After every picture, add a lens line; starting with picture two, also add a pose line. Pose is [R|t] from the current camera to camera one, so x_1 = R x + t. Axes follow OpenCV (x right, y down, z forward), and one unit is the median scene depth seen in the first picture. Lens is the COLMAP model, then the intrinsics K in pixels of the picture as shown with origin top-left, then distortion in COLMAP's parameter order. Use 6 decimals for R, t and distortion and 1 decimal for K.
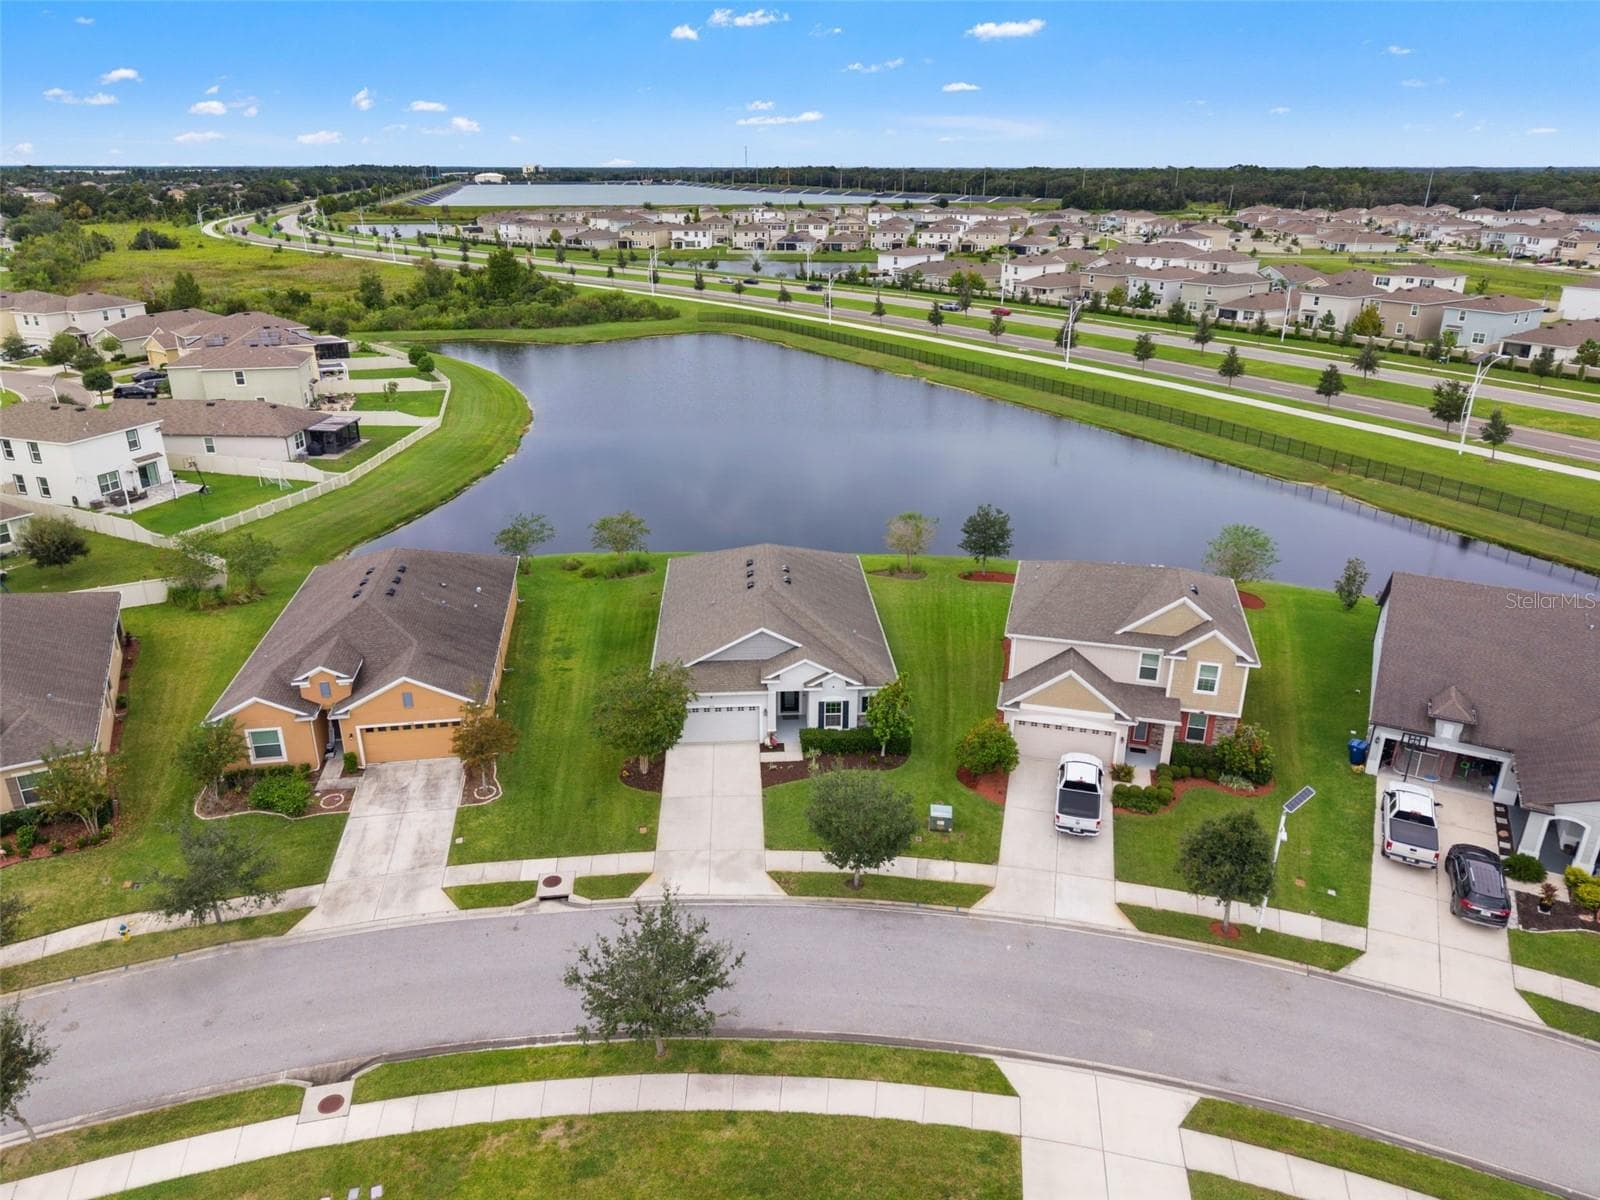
lens RADIAL K [[1068.8, 0, 802.9], [0, 1068.8, 596.9], [0, 0, 1]] dist [0.049556, -0.059444]
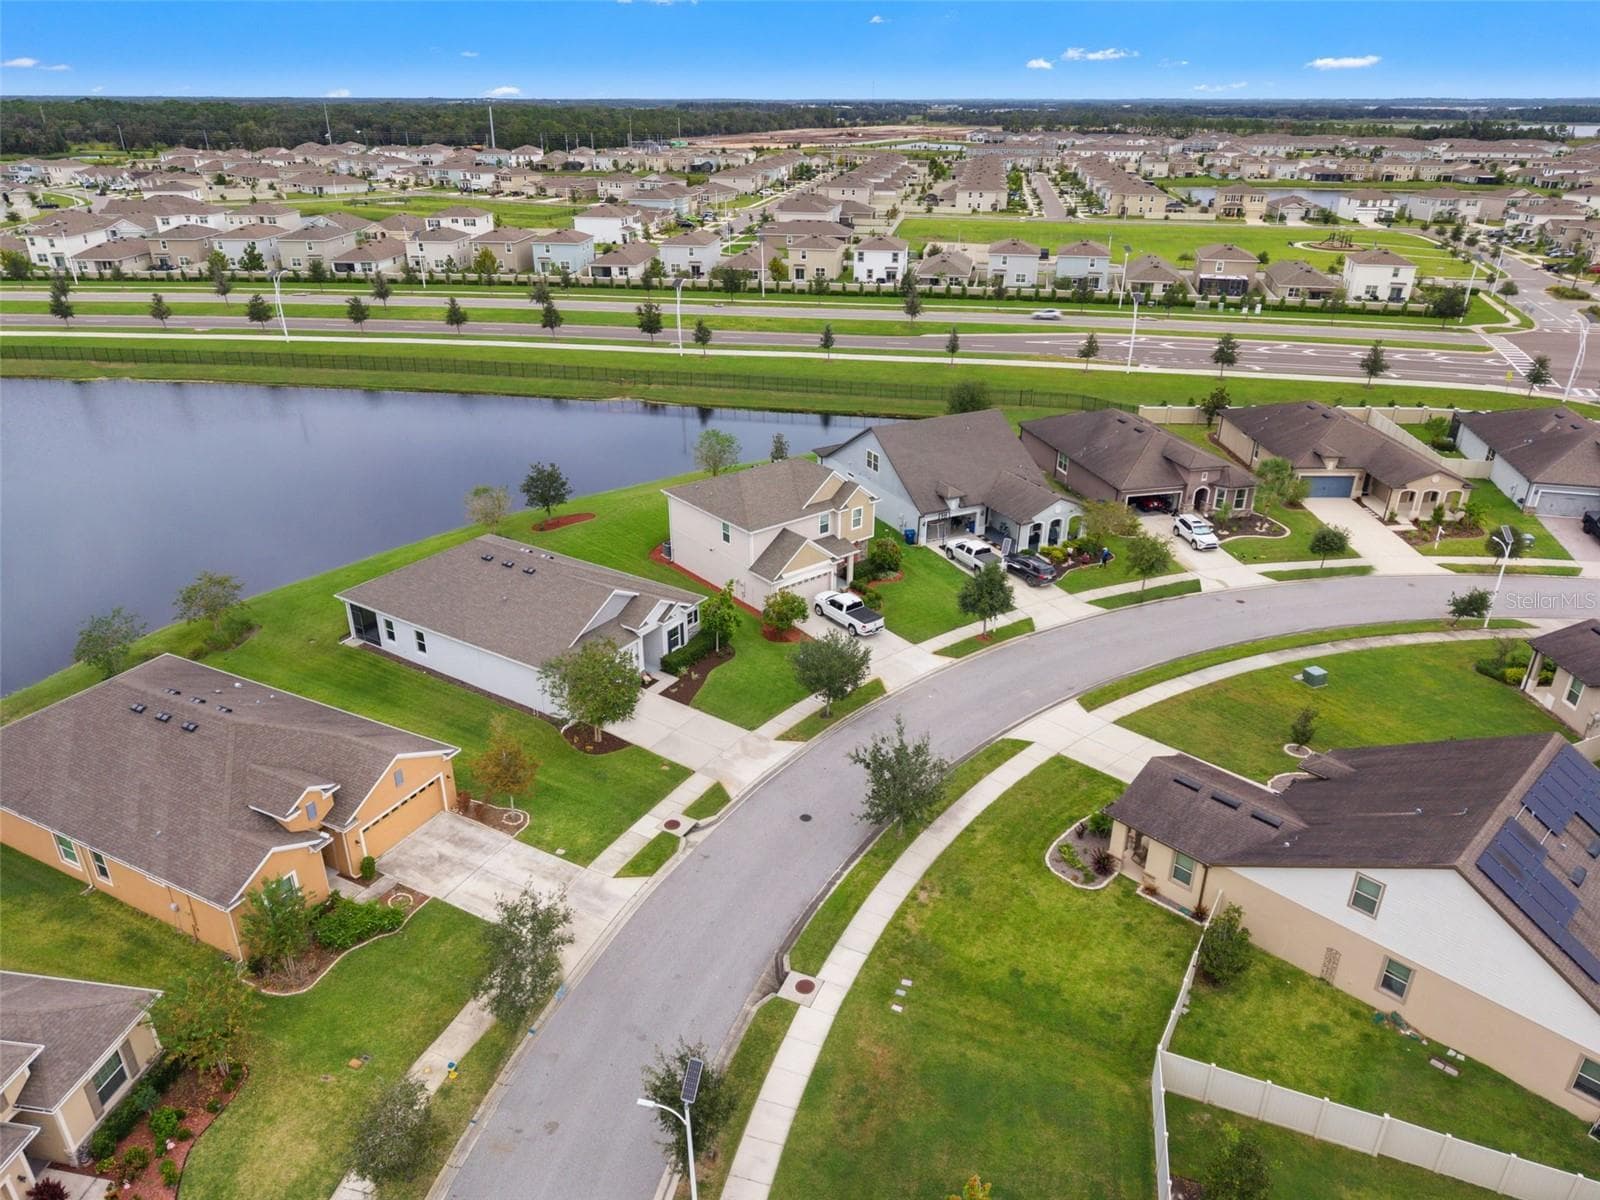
lens RADIAL K [[1055.2, 0, 797.7], [0, 1055.2, 578.4], [0, 0, 1]] dist [0.049627, -0.051280]
pose [[0.590459, -0.327487, 0.737638, -0.767601], [0.293395, 0.938541, 0.181827, -0.133966], [-0.751850, 0.109058, 0.650253, 0.090695]]
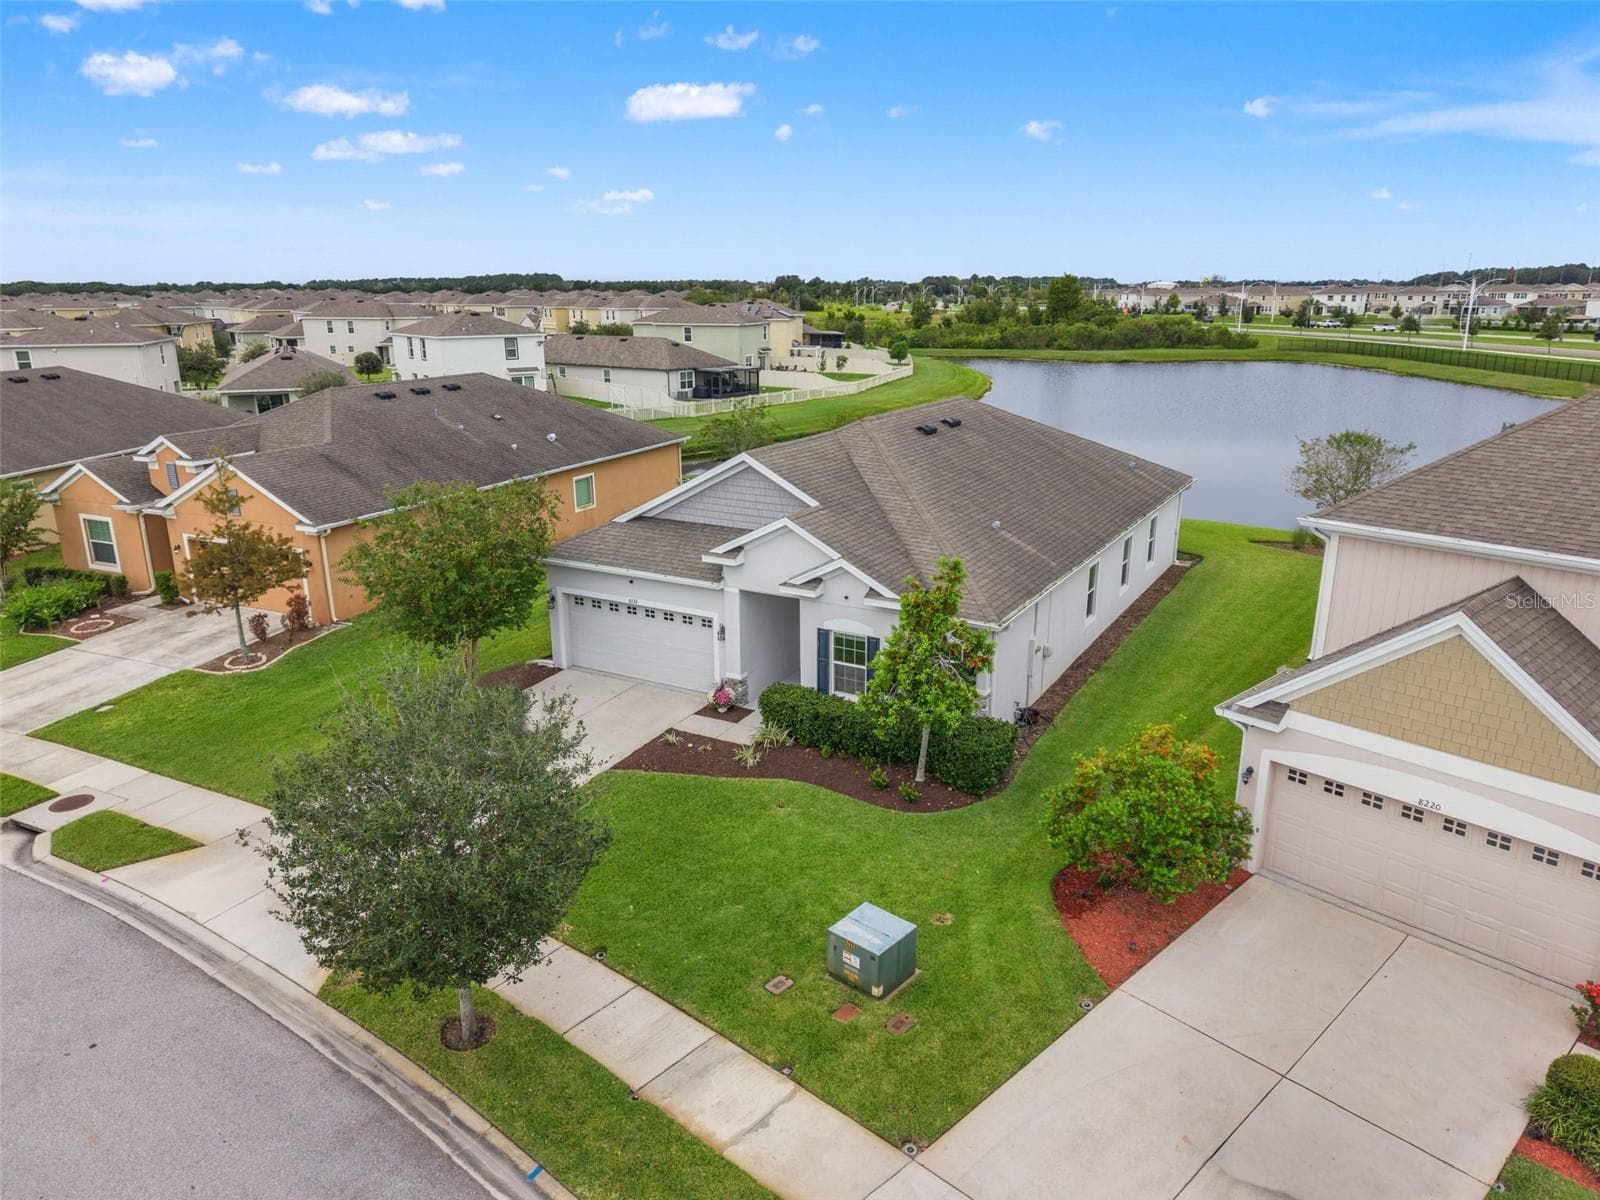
lens RADIAL K [[1068.8, 0, 802.9], [0, 1068.8, 596.9], [0, 0, 1]] dist [0.049556, -0.059444]
pose [[0.831403, 0.145326, -0.536330, 0.244004], [-0.199588, 0.978884, -0.044155, 0.106382], [0.518588, 0.143755, 0.842853, 0.620160]]
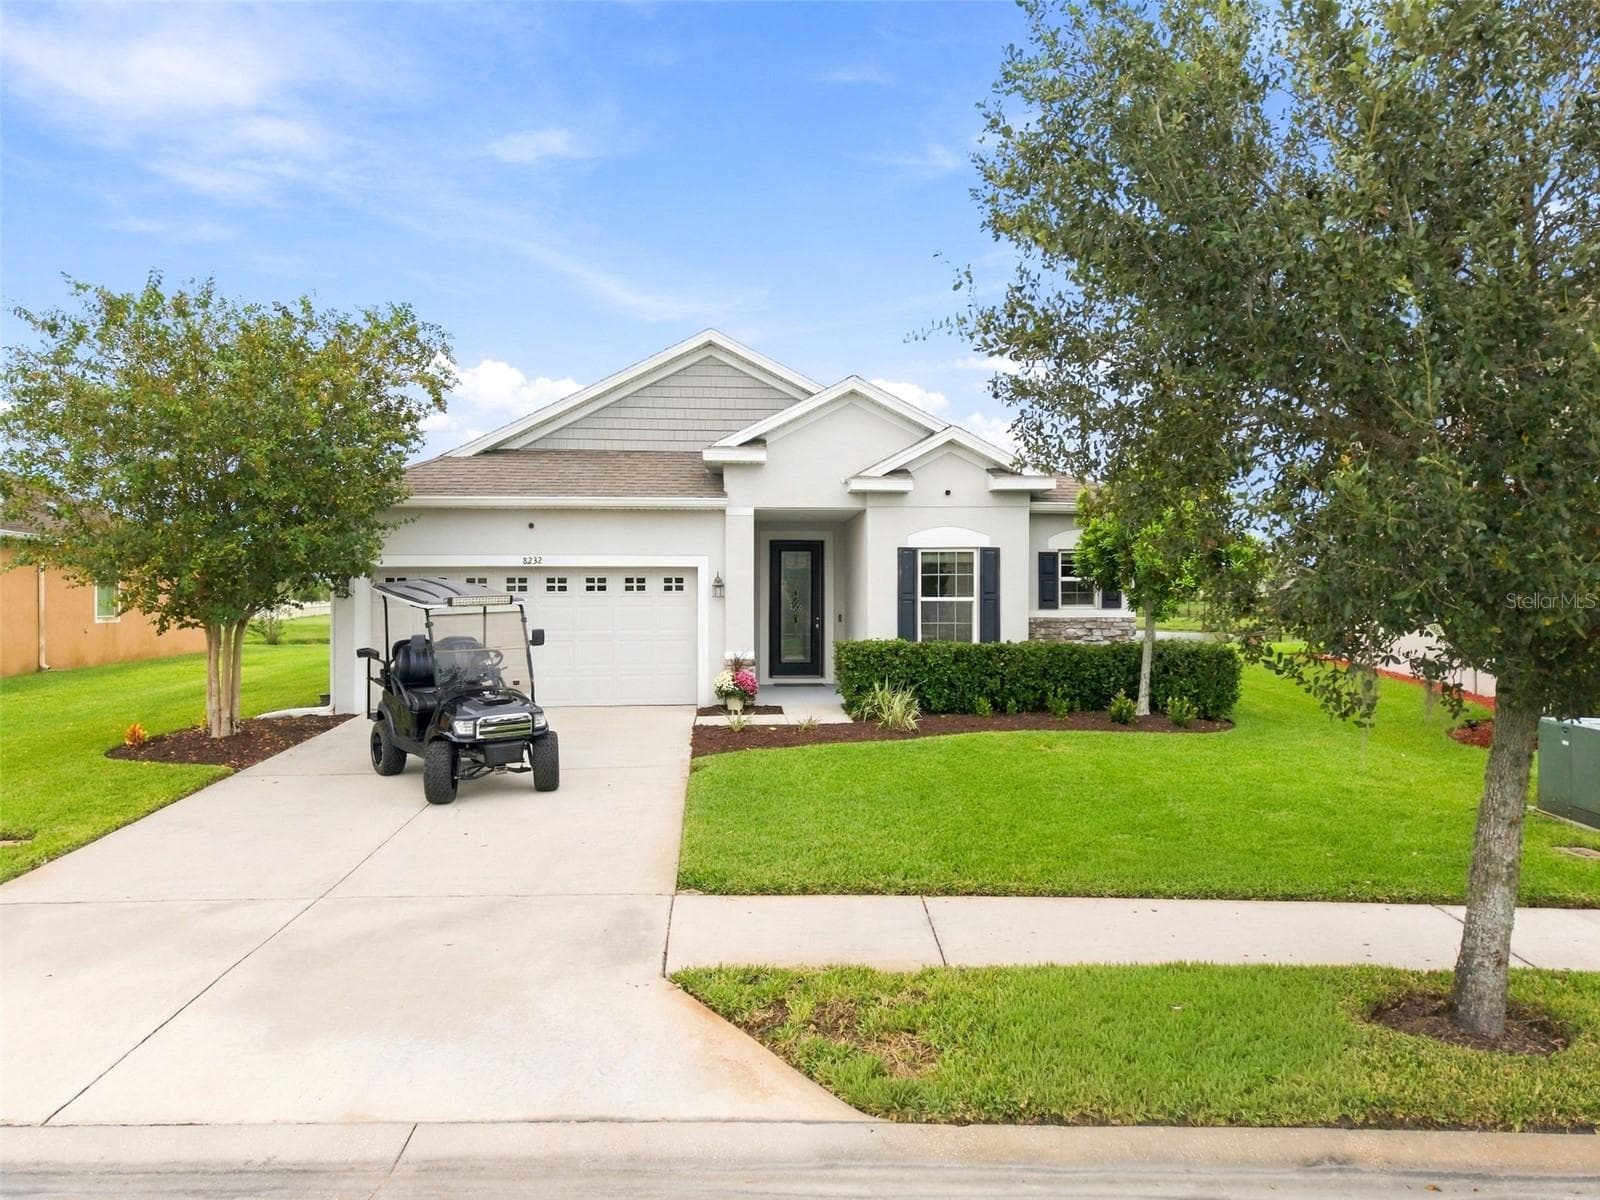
lens RADIAL K [[1067.9, 0, 795.2], [0, 1067.9, 603.1], [0, 0, 1]] dist [0.053981, -0.063466]
pose [[0.999918, -0.007954, 0.010062, -0.016788], [0.011113, 0.928923, -0.370105, 0.221079], [-0.006403, 0.370187, 0.928935, 0.729112]]
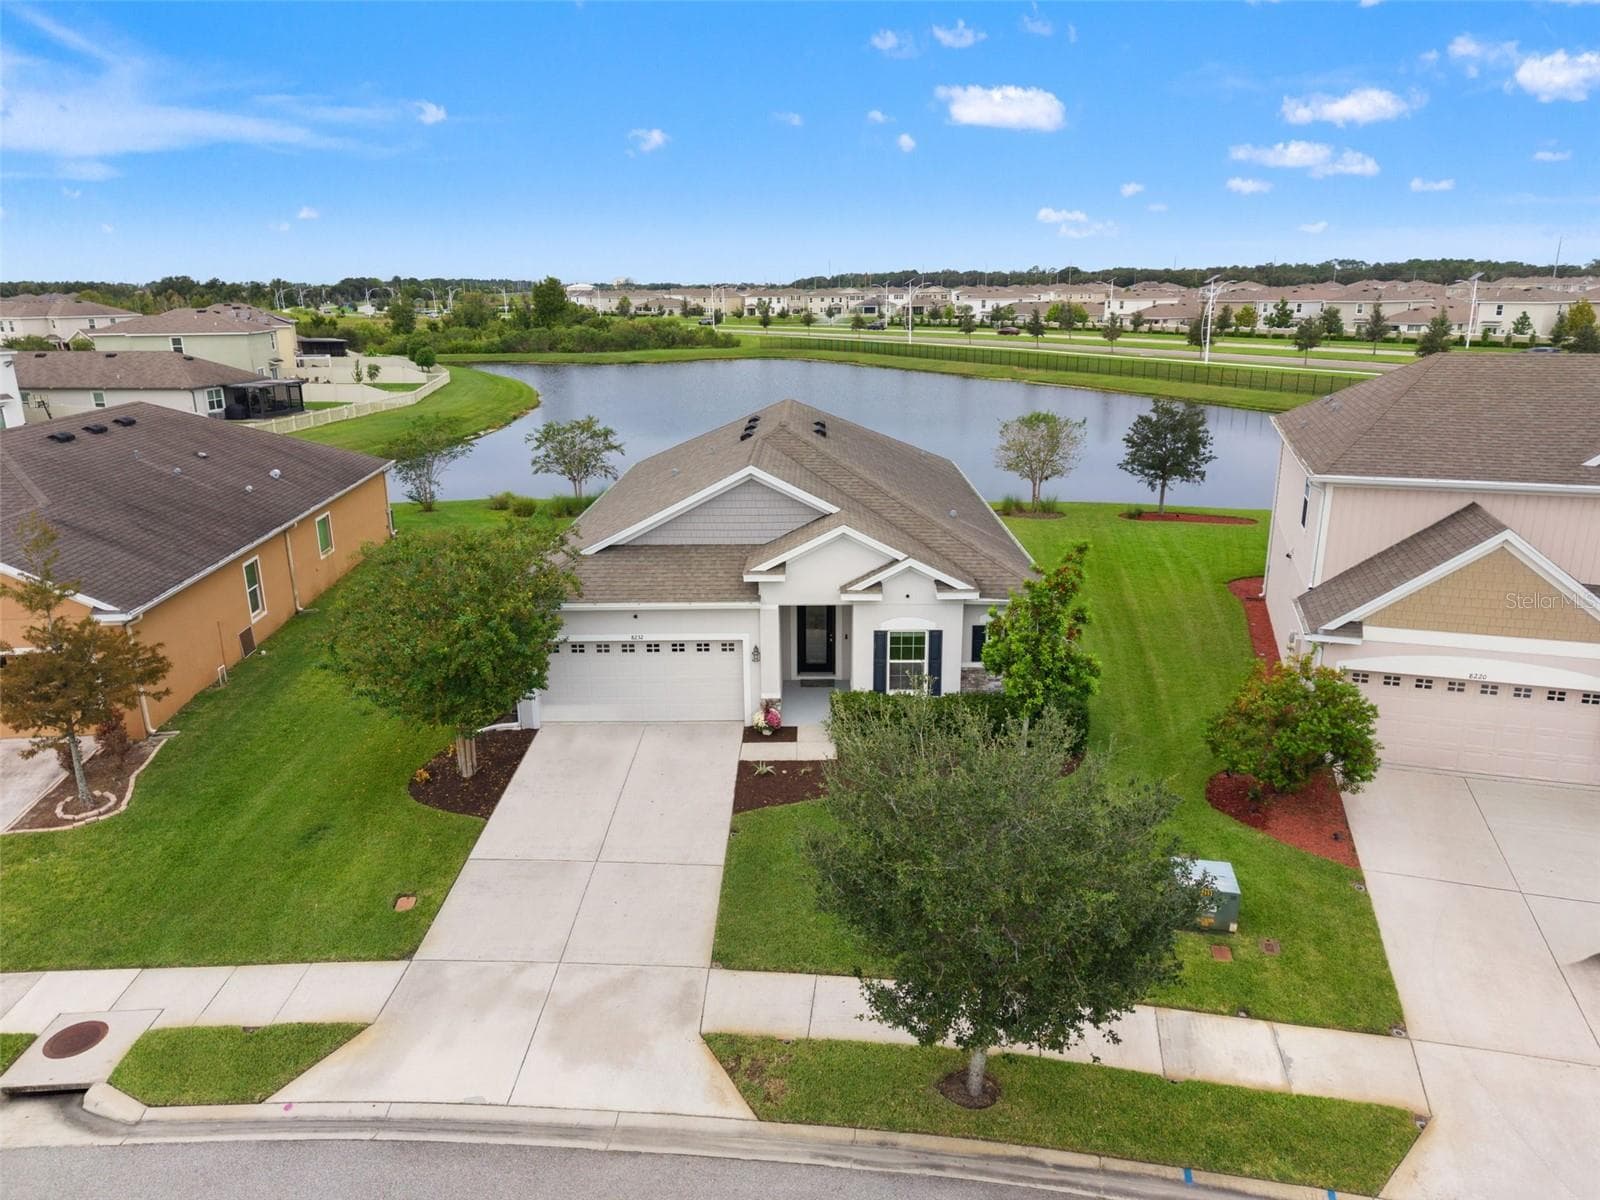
lens RADIAL K [[1068.8, 0, 802.9], [0, 1068.8, 596.9], [0, 0, 1]] dist [0.049556, -0.059444]
pose [[0.997187, 0.007974, -0.074531, 0.018158], [-0.015467, 0.994816, -0.100513, 0.129425], [0.073343, 0.101383, 0.992140, 0.551373]]
